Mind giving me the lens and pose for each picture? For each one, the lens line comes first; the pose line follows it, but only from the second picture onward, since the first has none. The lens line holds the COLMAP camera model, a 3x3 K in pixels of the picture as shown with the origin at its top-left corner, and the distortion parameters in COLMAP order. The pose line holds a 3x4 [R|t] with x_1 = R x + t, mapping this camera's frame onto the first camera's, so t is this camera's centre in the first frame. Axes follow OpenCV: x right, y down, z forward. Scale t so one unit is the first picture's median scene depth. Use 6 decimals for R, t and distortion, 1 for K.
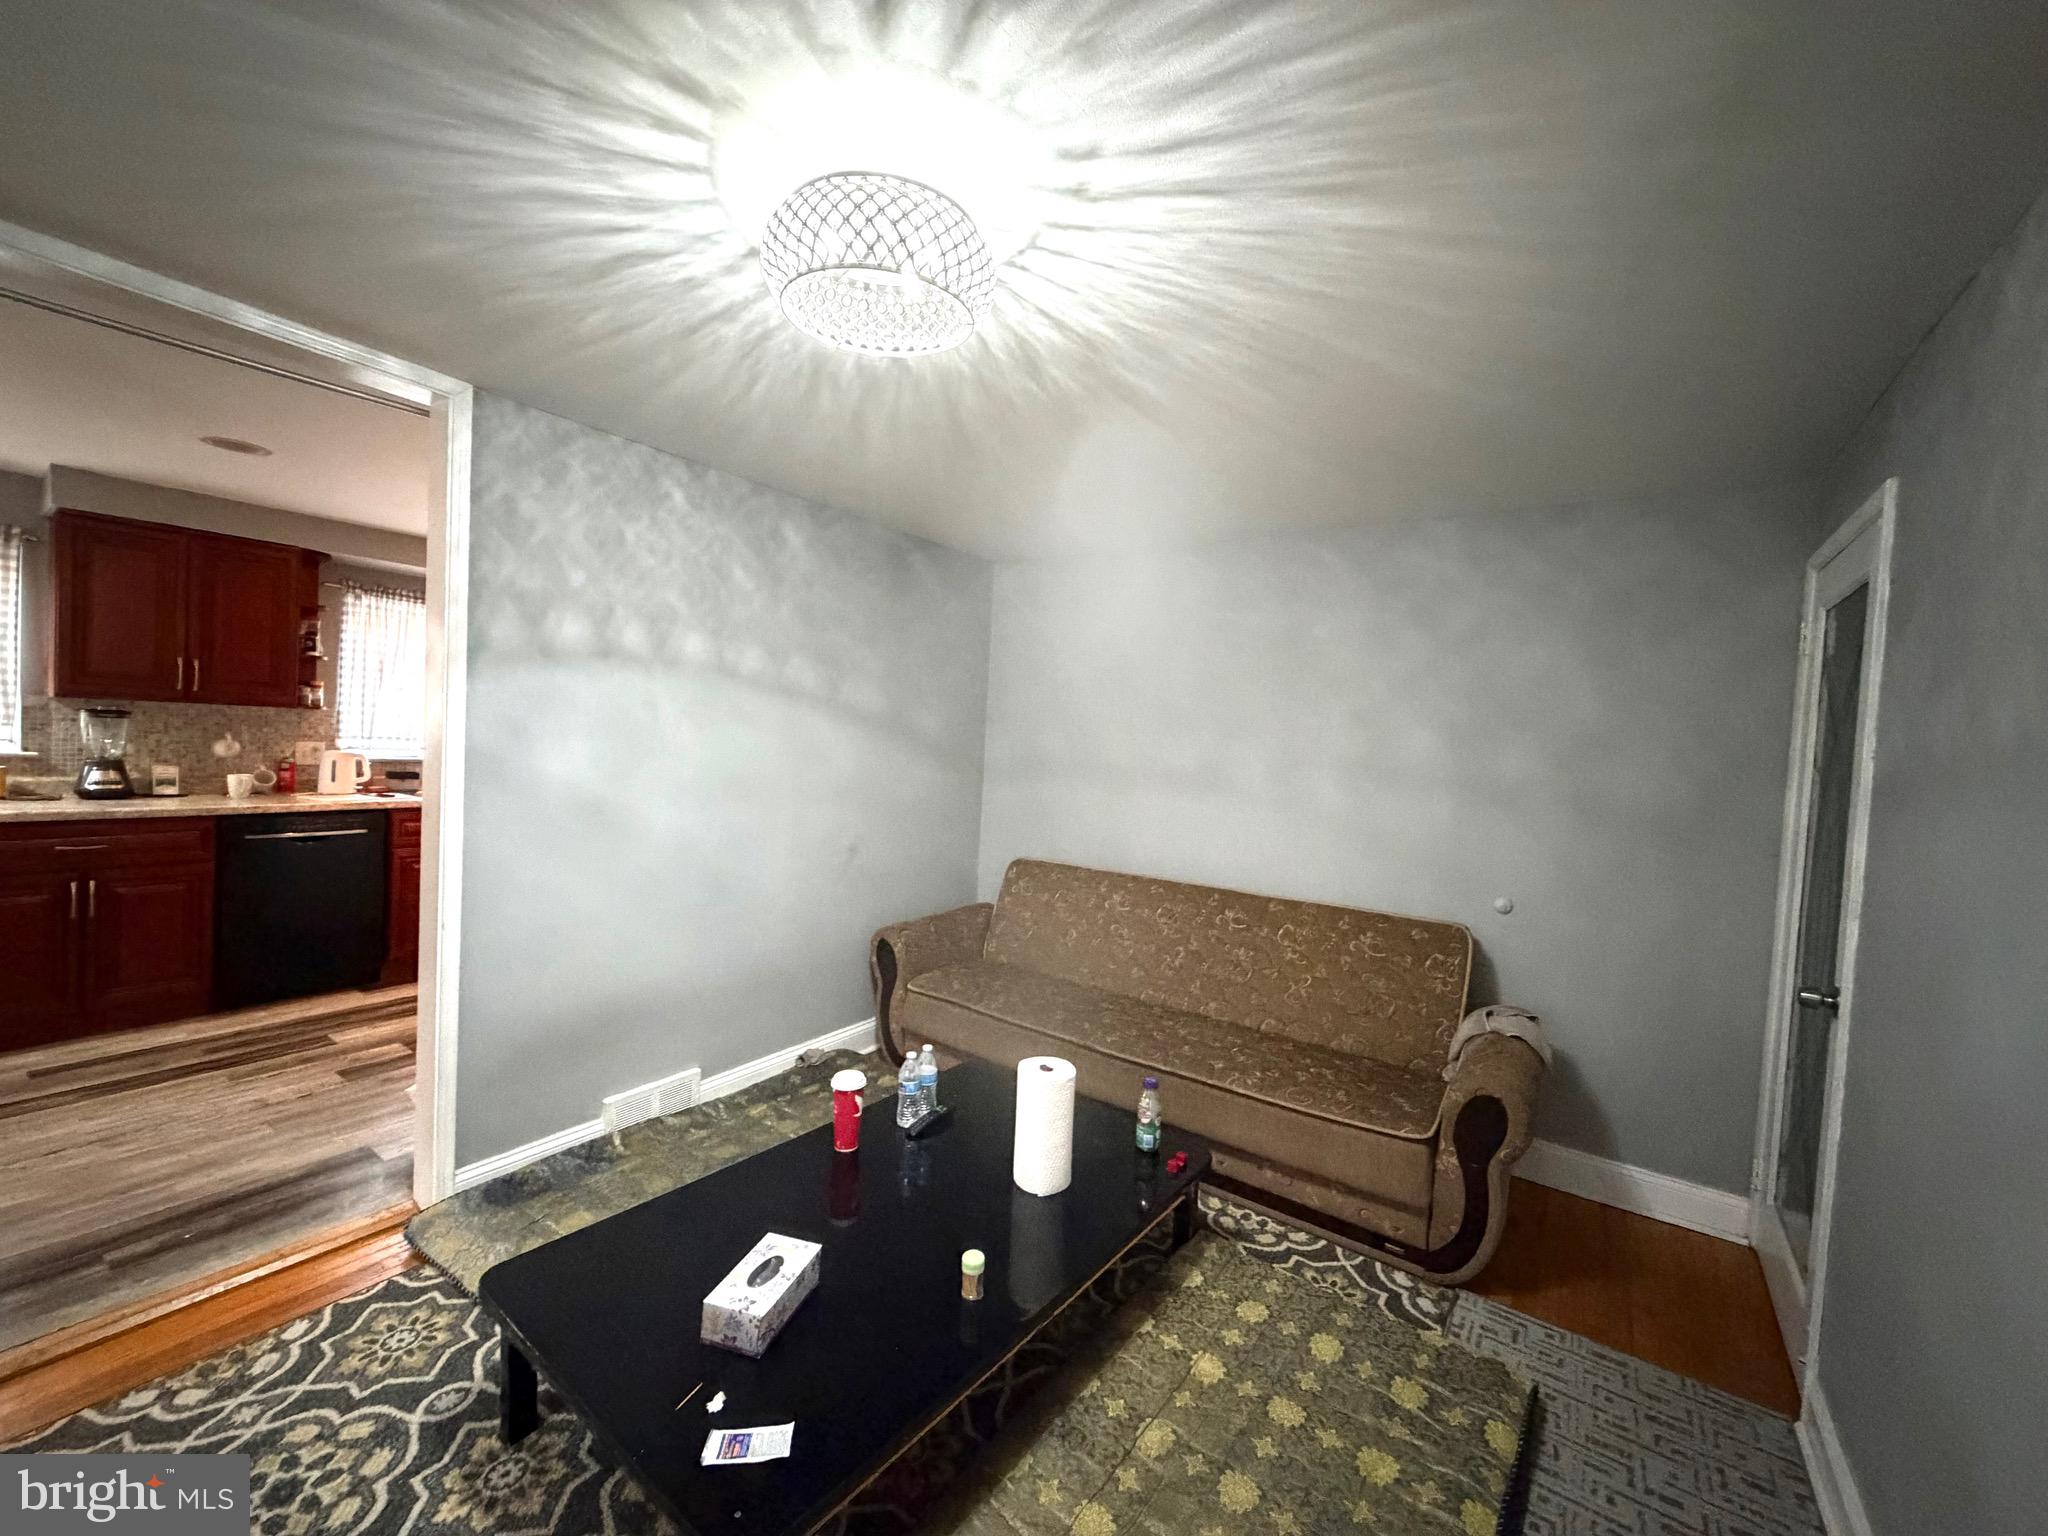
lens RADIAL K [[815.4, 0, 1024.0], [0, 815.4, 768.0], [0, 0, 1]] dist [0.020537, 0.000105]
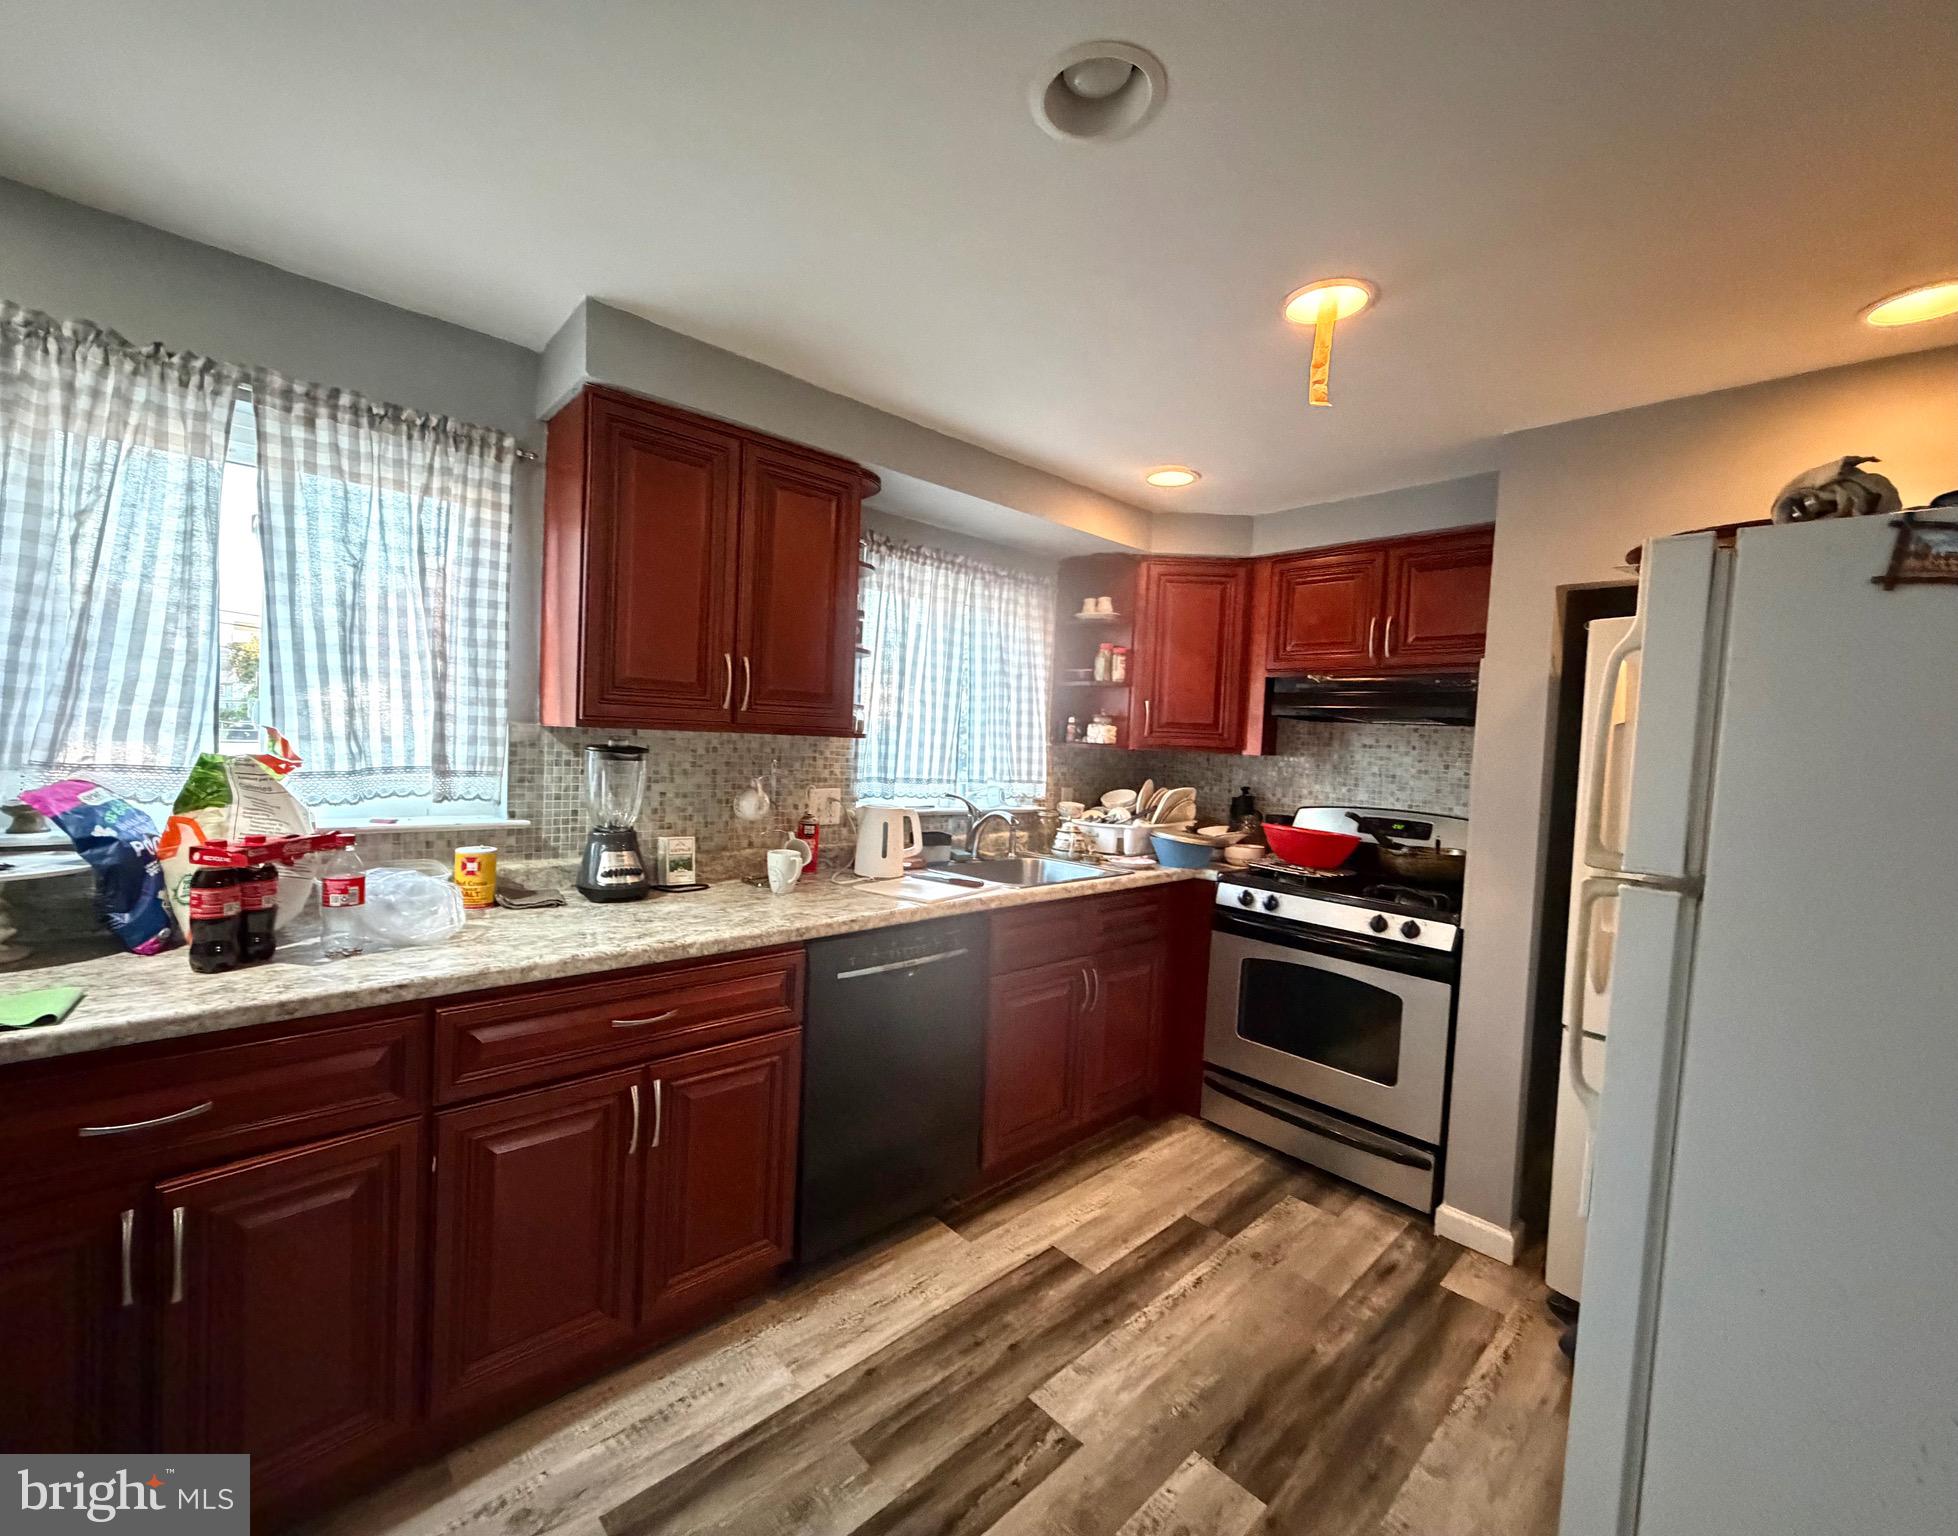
lens RADIAL K [[814.5, 0, 979.0], [0, 814.5, 768.0], [0, 0, 1]] dist [-0.000309, -0.000020]
pose [[0.981235, -0.001558, -0.192810, -0.749023], [-0.000076, 0.999964, -0.008469, -0.049820], [0.192816, 0.008324, 0.981200, 0.496025]]
